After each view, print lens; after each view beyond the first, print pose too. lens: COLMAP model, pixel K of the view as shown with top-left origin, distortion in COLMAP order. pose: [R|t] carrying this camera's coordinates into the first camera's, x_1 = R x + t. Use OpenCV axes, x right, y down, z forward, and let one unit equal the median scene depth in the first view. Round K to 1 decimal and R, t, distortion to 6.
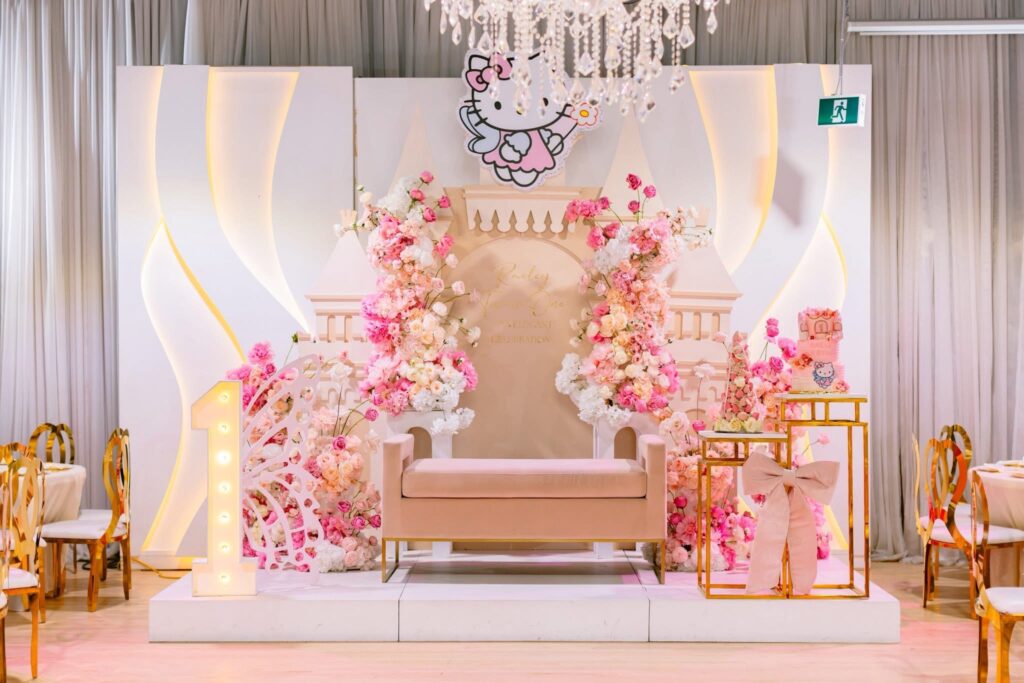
lens RADIAL K [[1511.2, 0, 510.1], [0, 1511.2, 350.7], [0, 0, 1]] dist [0.008144, 0.000000]
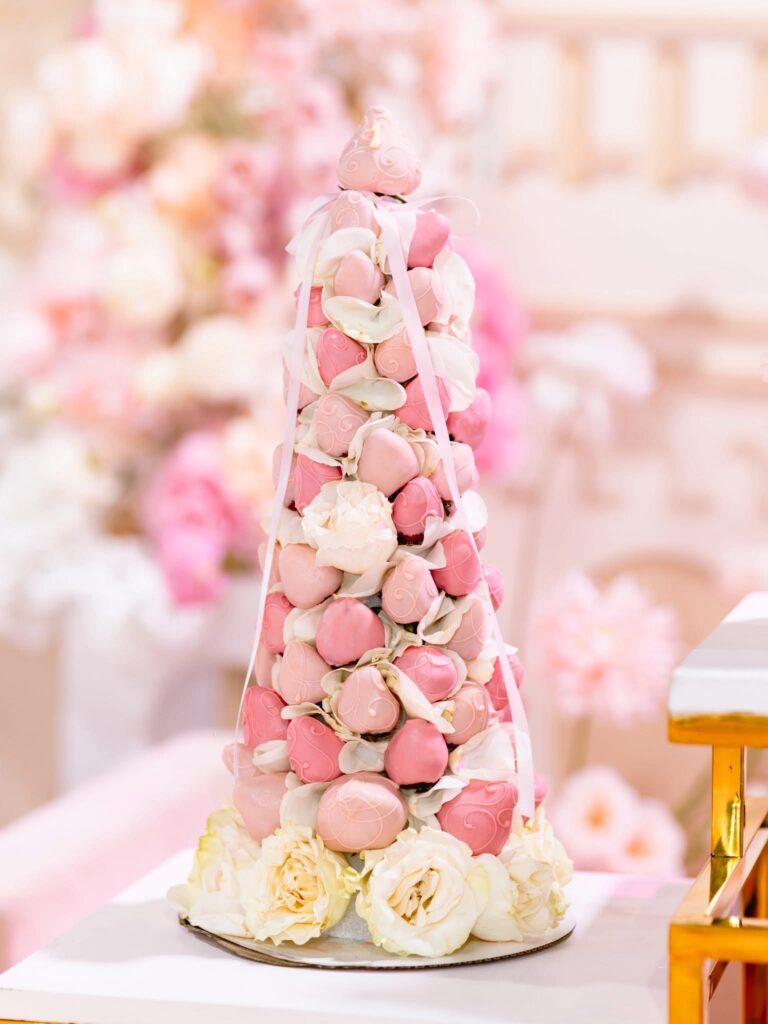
lens RADIAL K [[2941.9, 0, 390.5], [0, 2941.9, 465.5], [0, 0, 1]] dist [-0.010543, 0.000000]
pose [[0.978238, 0.021347, -0.206384, 0.171738], [-0.004228, 0.996538, 0.083033, -0.003349], [0.207442, -0.080354, 0.974942, 0.652286]]
